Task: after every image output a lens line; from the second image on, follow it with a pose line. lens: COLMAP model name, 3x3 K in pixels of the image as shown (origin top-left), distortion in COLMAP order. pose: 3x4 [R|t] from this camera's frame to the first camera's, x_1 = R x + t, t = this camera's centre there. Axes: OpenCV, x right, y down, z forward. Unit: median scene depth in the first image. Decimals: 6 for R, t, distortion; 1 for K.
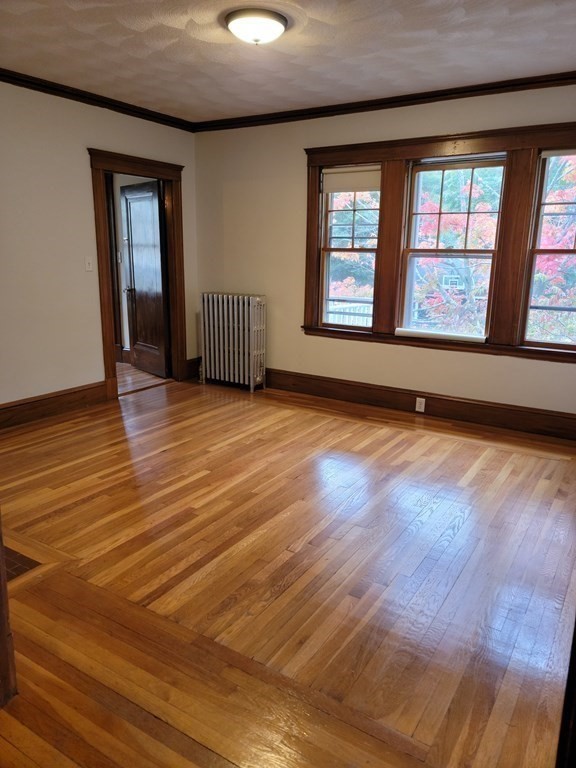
lens RADIAL K [[564.0, 0, 288.0], [0, 564.0, 384.0], [0, 0, 1]] dist [0.086808, -0.072041]
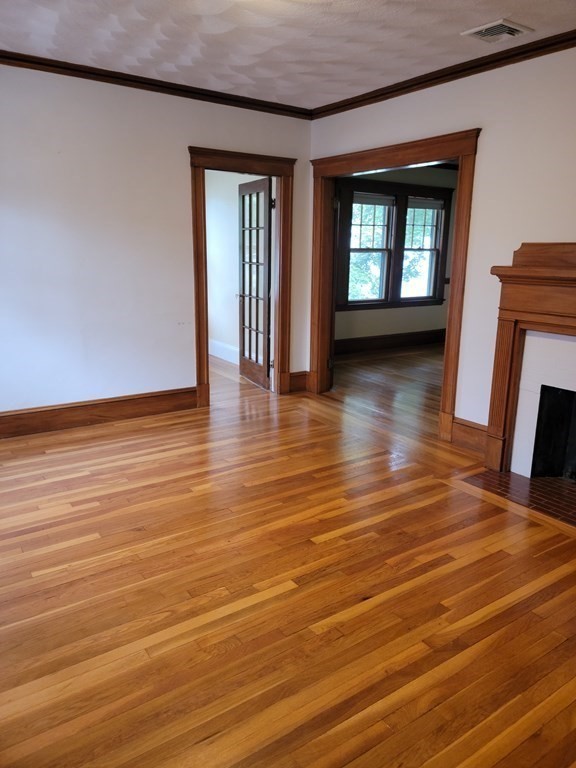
lens RADIAL K [[564.0, 0, 288.0], [0, 564.0, 384.0], [0, 0, 1]] dist [0.086808, -0.072041]
pose [[-0.926106, -0.121165, 0.357276, -0.364226], [0.050352, 0.898851, 0.435352, -0.380651], [-0.373887, 0.421172, -0.826331, 1.584172]]
